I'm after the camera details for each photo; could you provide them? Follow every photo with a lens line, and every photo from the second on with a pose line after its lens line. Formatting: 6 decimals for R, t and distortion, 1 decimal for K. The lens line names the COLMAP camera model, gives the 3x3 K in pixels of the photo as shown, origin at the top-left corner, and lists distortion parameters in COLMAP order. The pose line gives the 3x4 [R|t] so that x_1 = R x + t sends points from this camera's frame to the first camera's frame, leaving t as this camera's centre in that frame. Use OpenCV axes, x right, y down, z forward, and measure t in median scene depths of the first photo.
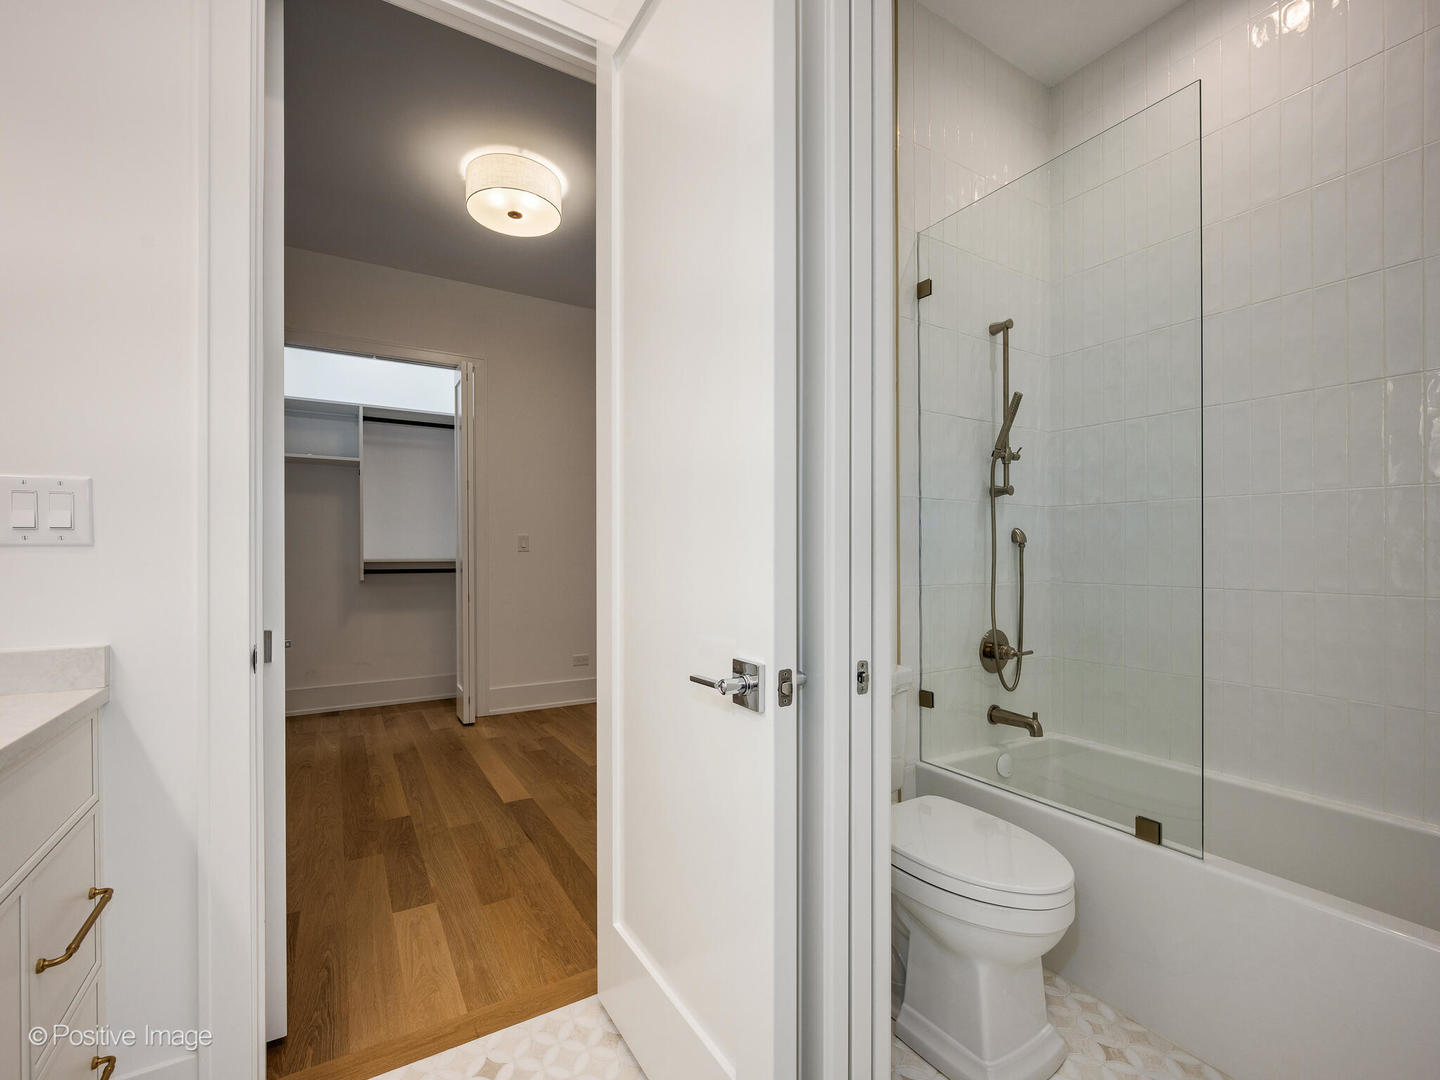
lens RADIAL K [[646.4, 0, 718.0], [0, 646.4, 549.2], [0, 0, 1]] dist [0.002438, 0.000219]
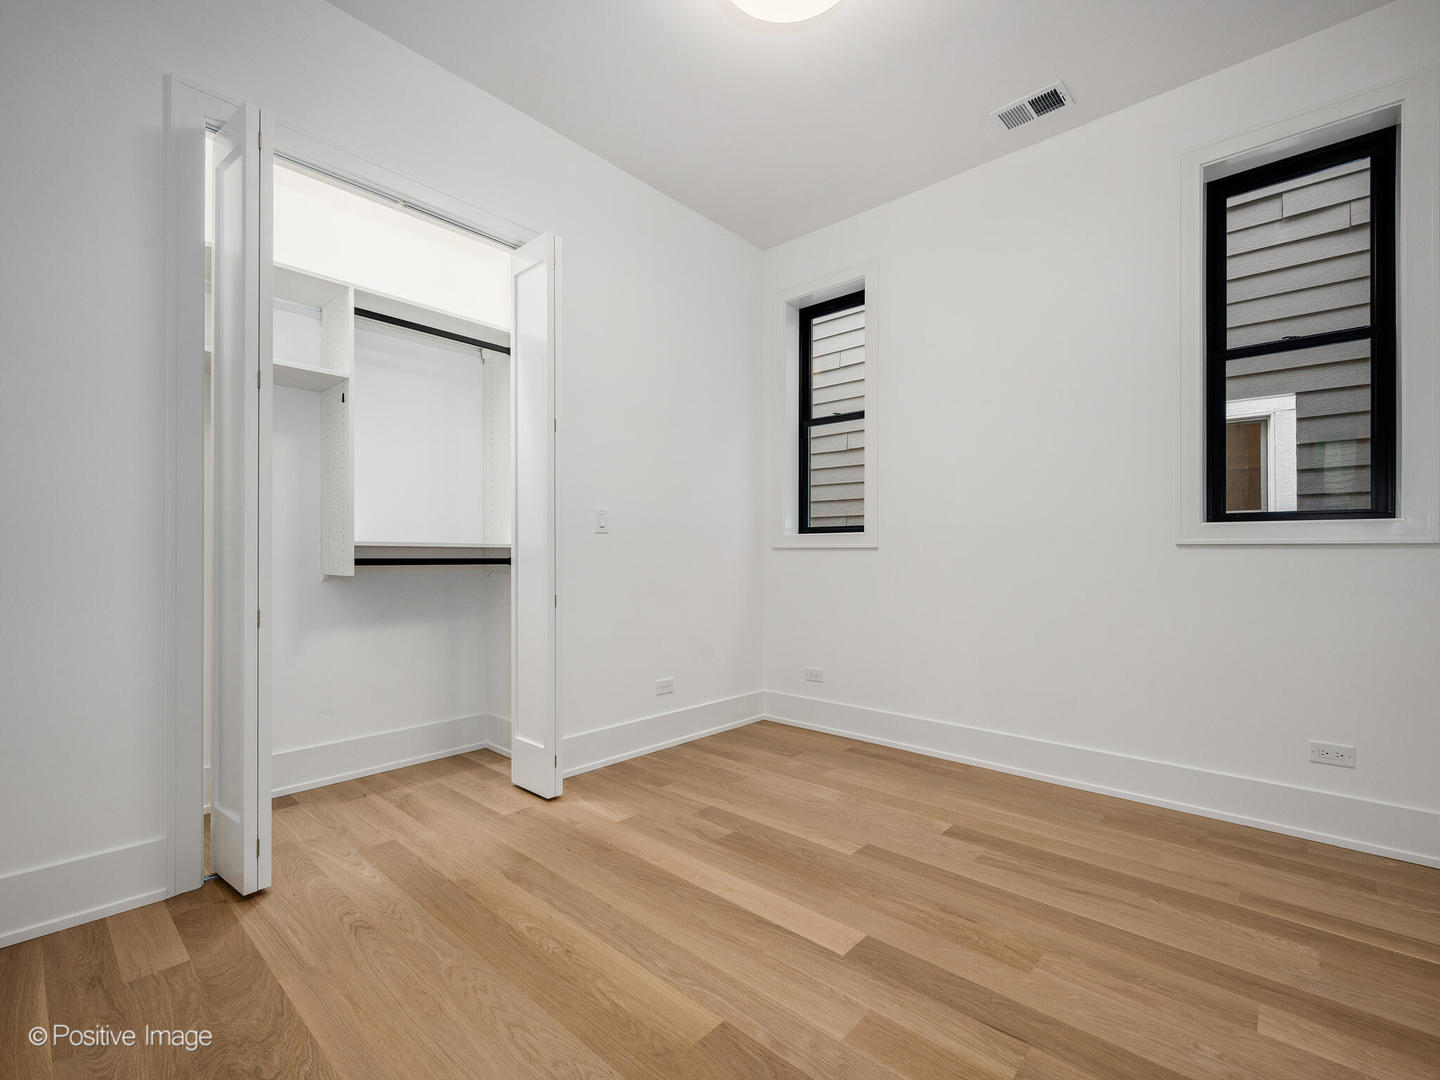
lens RADIAL K [[646.4, 0, 722.7], [0, 646.4, 546.4], [0, 0, 1]] dist [0.002438, 0.000219]
pose [[0.953365, 0.010476, 0.301637, -0.428040], [-0.008977, 0.999940, -0.006356, 0.022067], [-0.301685, 0.003352, 0.953402, 0.337445]]
